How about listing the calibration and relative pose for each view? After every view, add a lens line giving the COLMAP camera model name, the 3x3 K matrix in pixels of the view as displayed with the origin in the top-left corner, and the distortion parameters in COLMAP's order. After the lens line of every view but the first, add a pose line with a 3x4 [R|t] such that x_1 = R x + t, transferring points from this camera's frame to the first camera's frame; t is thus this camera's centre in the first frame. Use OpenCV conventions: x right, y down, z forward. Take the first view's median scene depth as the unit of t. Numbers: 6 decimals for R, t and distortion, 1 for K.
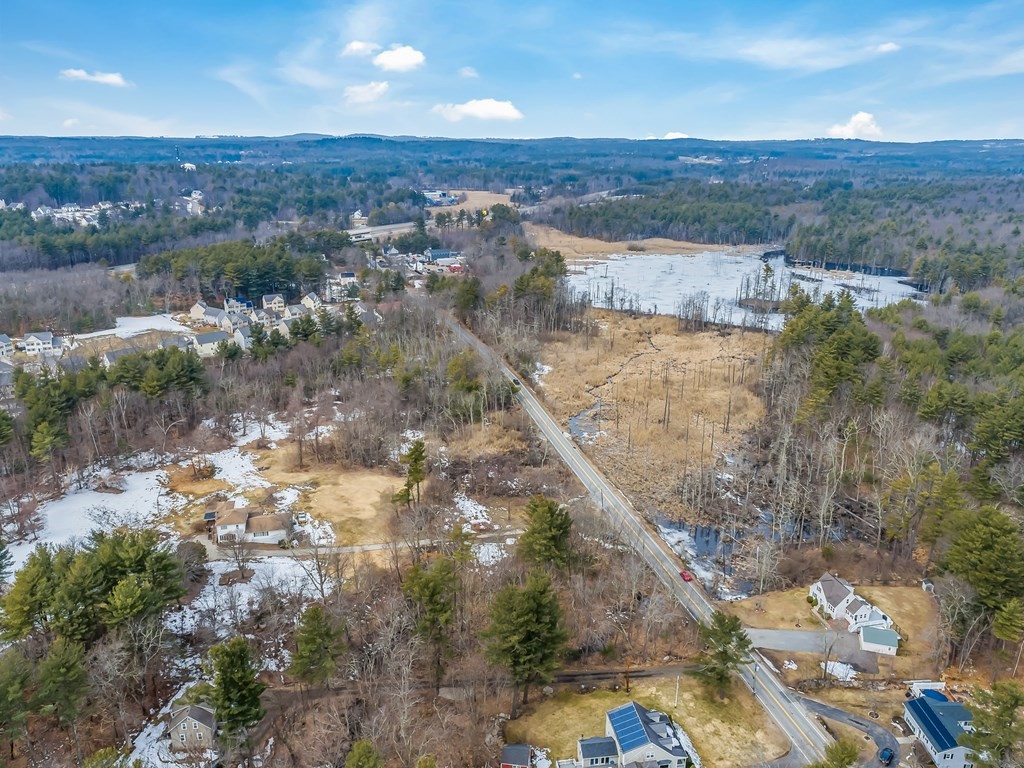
lens RADIAL K [[777.7, 0, 512.0], [0, 777.7, 384.0], [0, 0, 1]] dist [-0.020911, 0.008394]
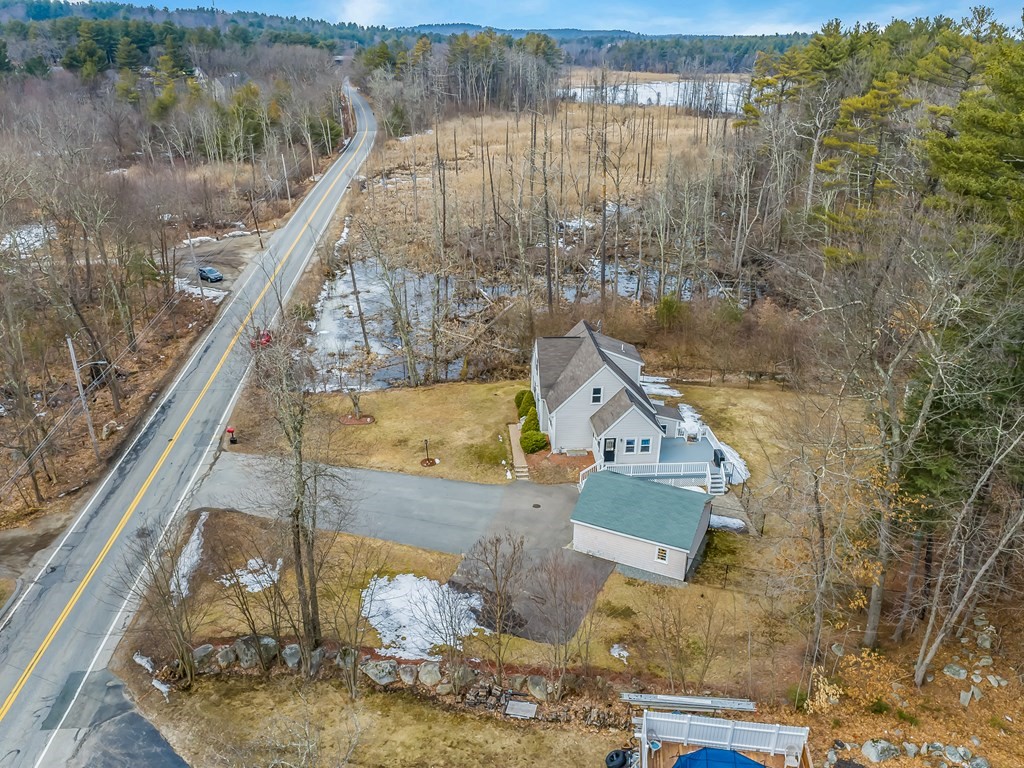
lens RADIAL K [[777.7, 0, 512.0], [0, 777.7, 384.0], [0, 0, 1]] dist [-0.020911, 0.008394]
pose [[0.988736, 0.061081, -0.136642, 0.471561], [-0.046455, 0.993089, 0.107778, 0.261382], [0.142281, -0.100216, 0.984740, 0.745379]]
